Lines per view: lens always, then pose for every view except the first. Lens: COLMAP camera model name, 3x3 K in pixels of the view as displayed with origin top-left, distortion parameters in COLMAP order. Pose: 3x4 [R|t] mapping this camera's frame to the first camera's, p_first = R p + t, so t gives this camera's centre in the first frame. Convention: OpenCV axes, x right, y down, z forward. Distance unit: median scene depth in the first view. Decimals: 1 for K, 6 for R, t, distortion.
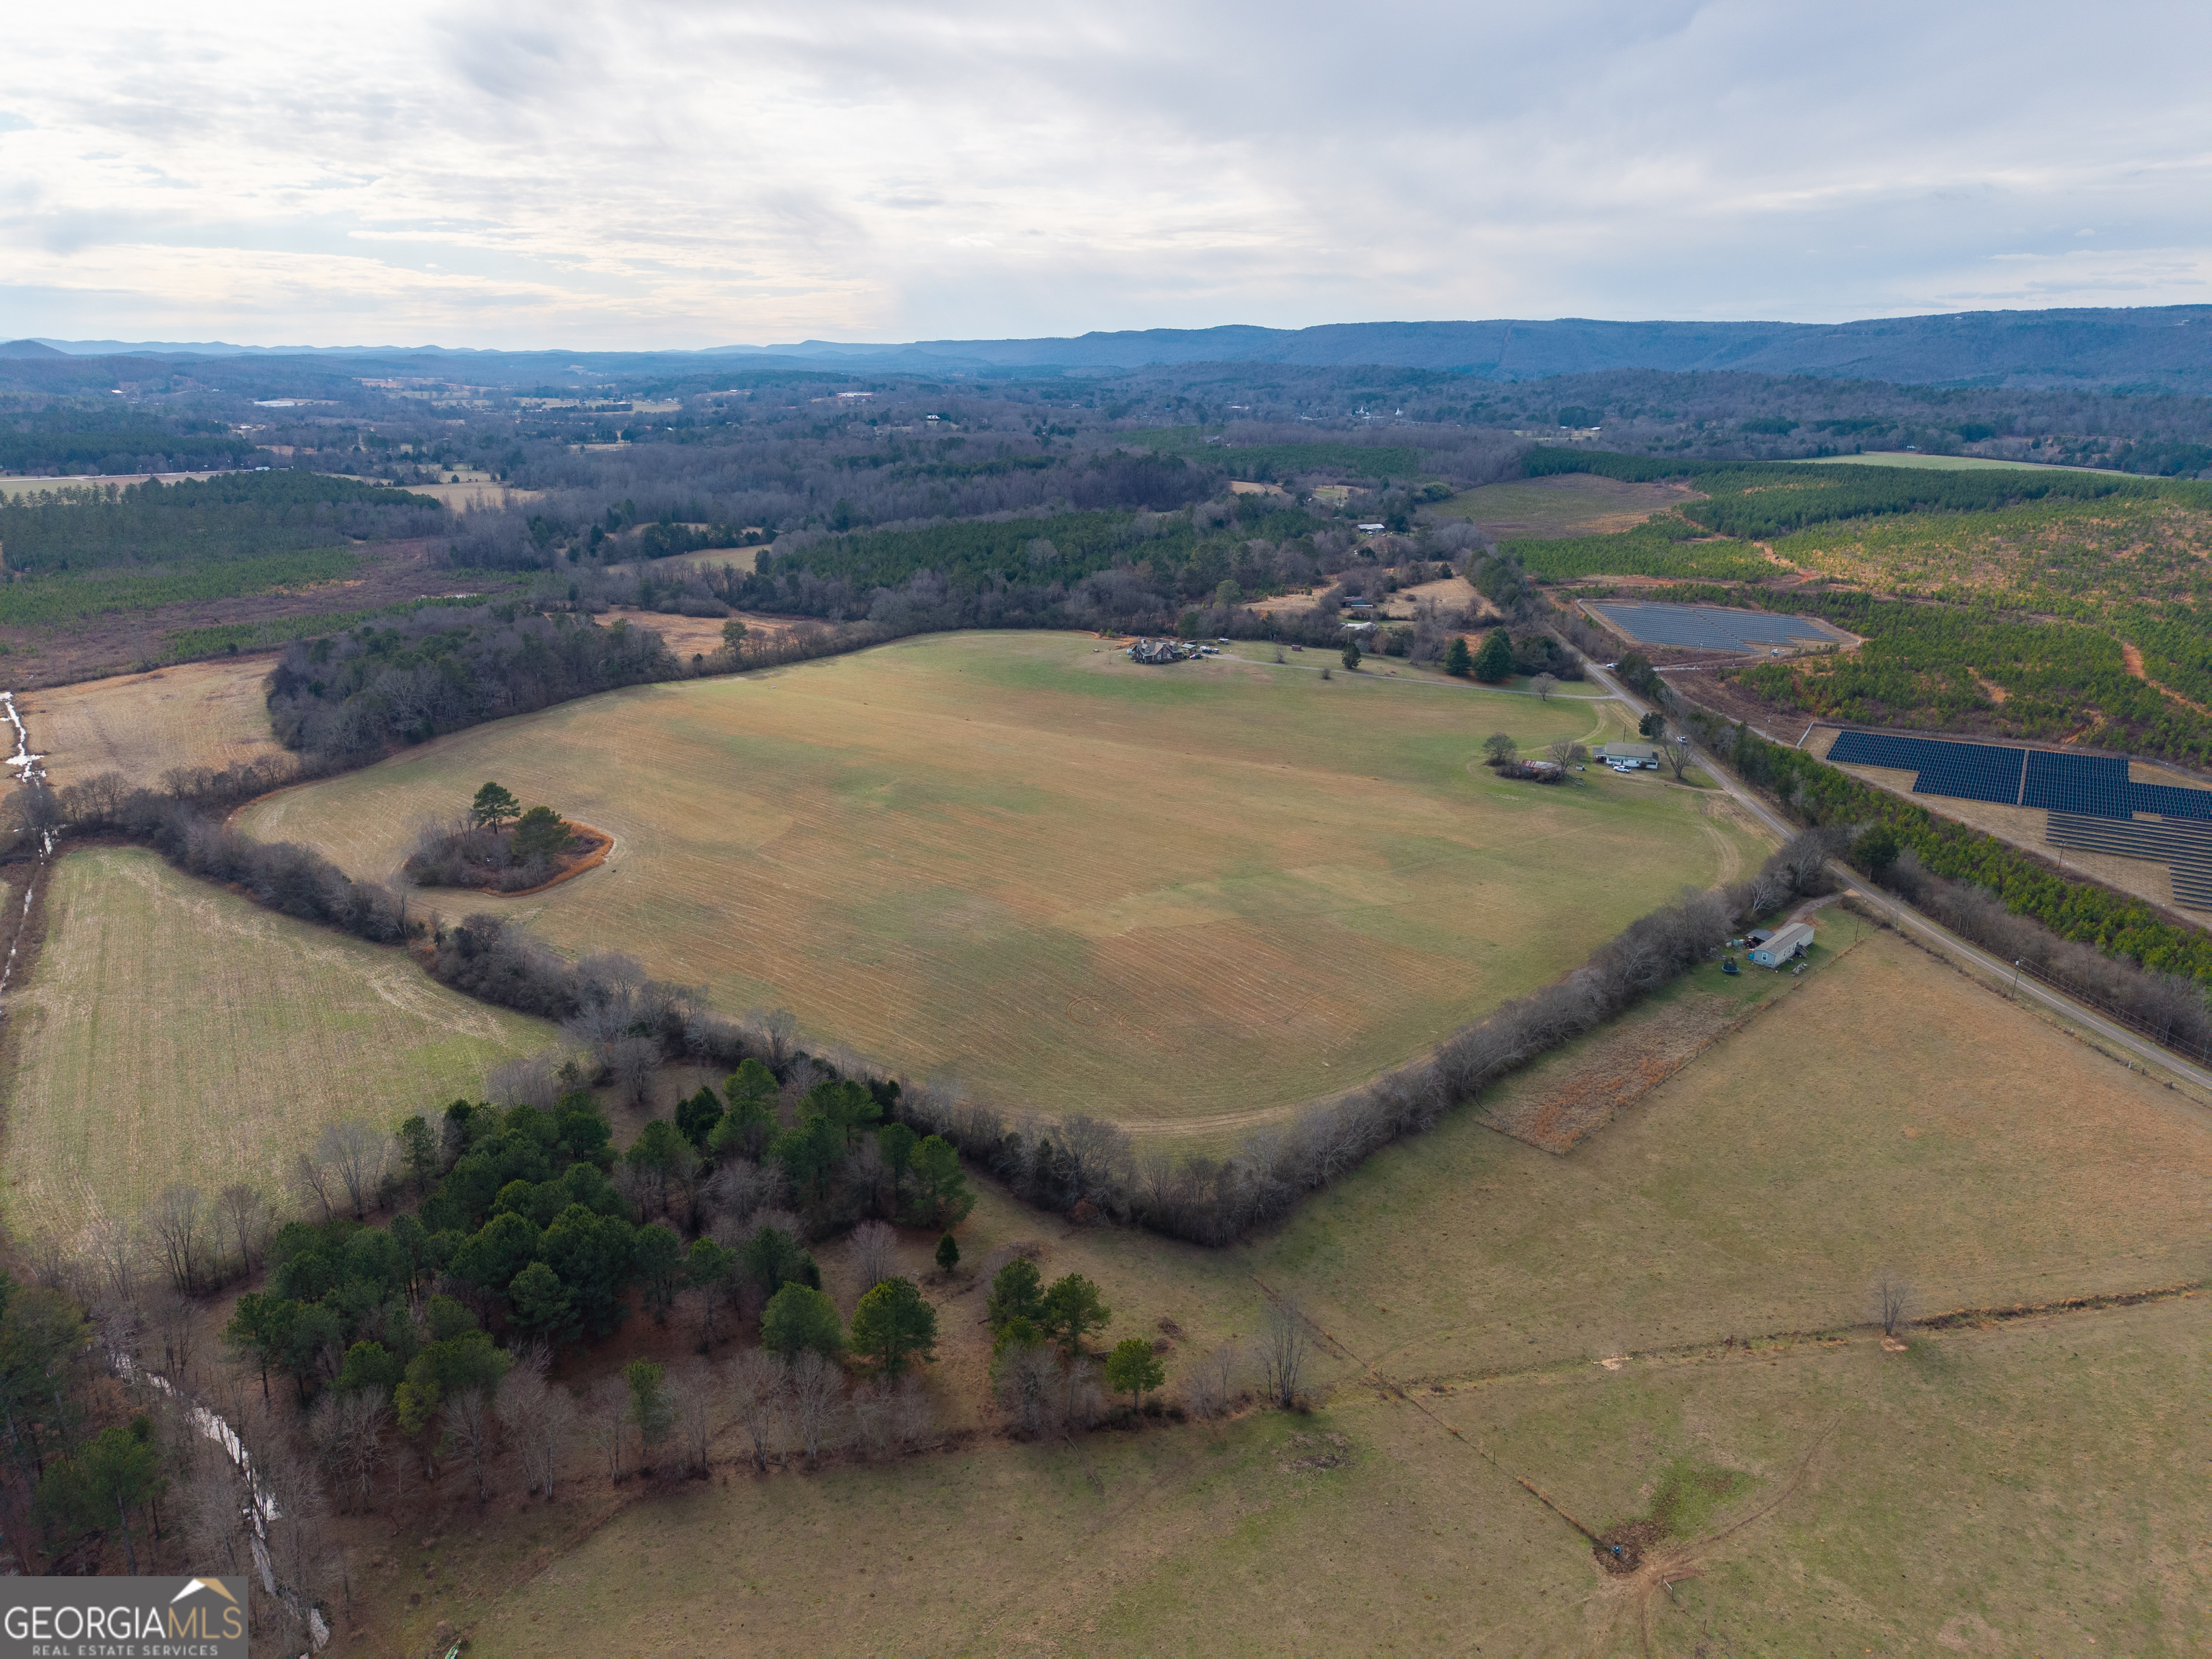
lens RADIAL K [[1491.0, 0, 1112.5], [0, 1491.0, 814.5], [0, 0, 1]] dist [0.018801, -0.017851]
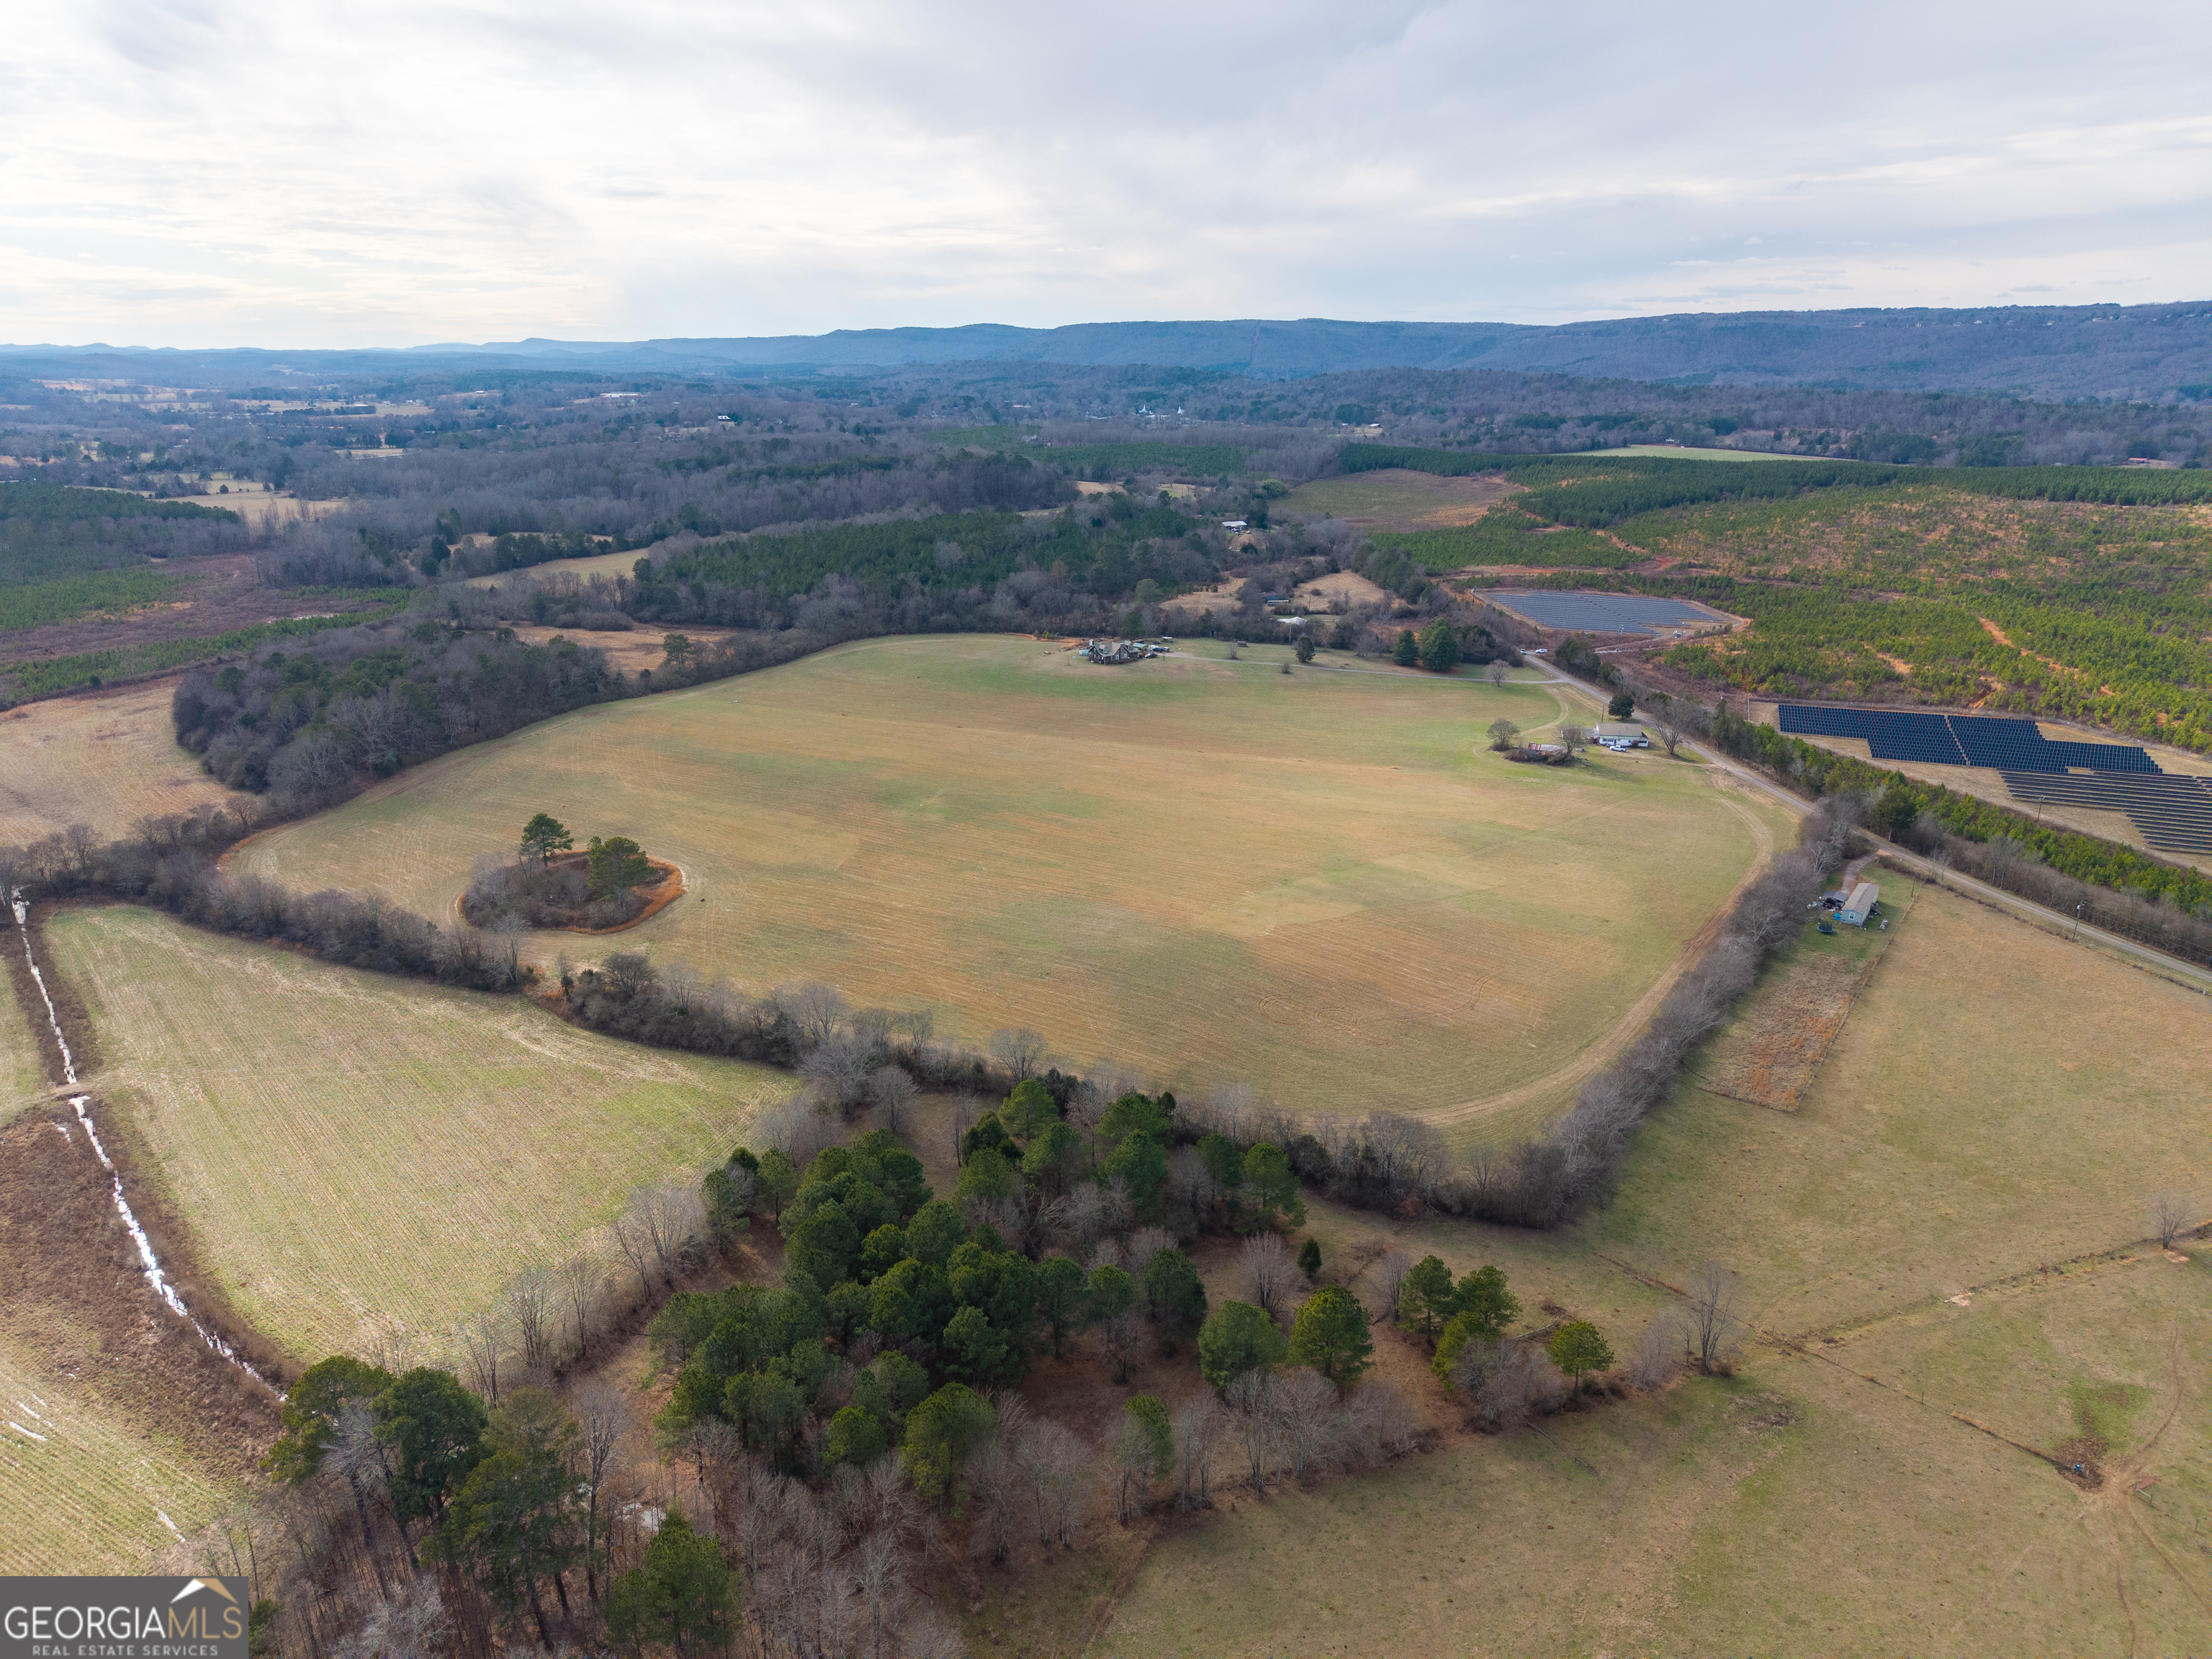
lens RADIAL K [[1491.0, 0, 1109.6], [0, 1491.0, 843.8], [0, 0, 1]] dist [0.018801, -0.017851]
pose [[0.985702, -0.052751, 0.160027, -0.166757], [0.049829, 0.998511, 0.022222, -0.004331], [-0.160961, -0.013931, 0.986862, 0.020296]]
